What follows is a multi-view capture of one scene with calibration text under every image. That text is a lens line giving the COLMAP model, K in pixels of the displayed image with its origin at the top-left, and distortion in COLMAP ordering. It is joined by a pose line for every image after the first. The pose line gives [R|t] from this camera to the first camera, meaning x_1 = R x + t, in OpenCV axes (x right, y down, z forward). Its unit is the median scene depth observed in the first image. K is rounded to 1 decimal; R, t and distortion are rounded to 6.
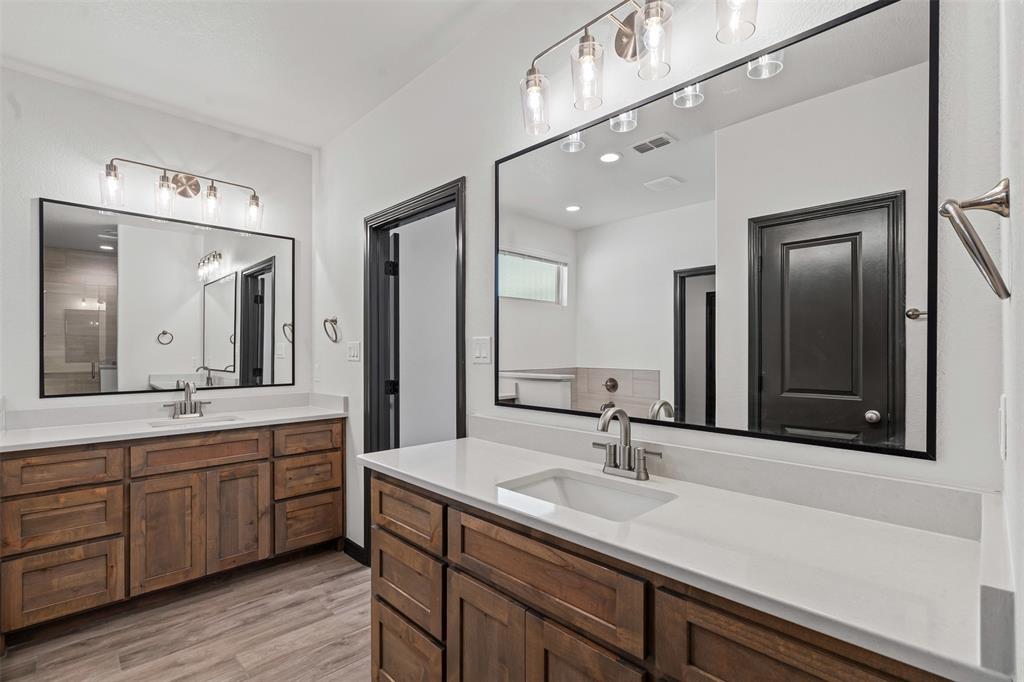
lens RADIAL K [[479.8, 0, 509.3], [0, 479.8, 353.7], [0, 0, 1]] dist [-0.001411, -0.000317]
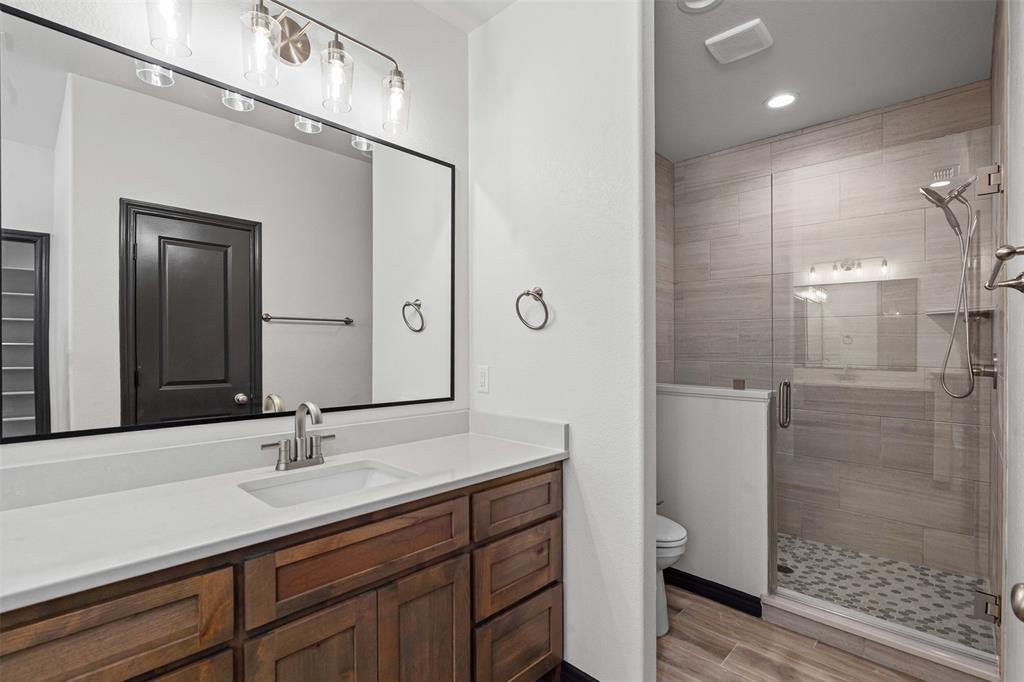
lens RADIAL K [[467.3, 0, 514.5], [0, 467.3, 352.2], [0, 0, 1]] dist [-0.002869, -0.000461]
pose [[-0.053735, -0.008725, 0.998517, -0.956116], [-0.004845, 0.999952, 0.008477, -0.004867], [-0.998544, -0.004382, -0.053774, 0.711201]]
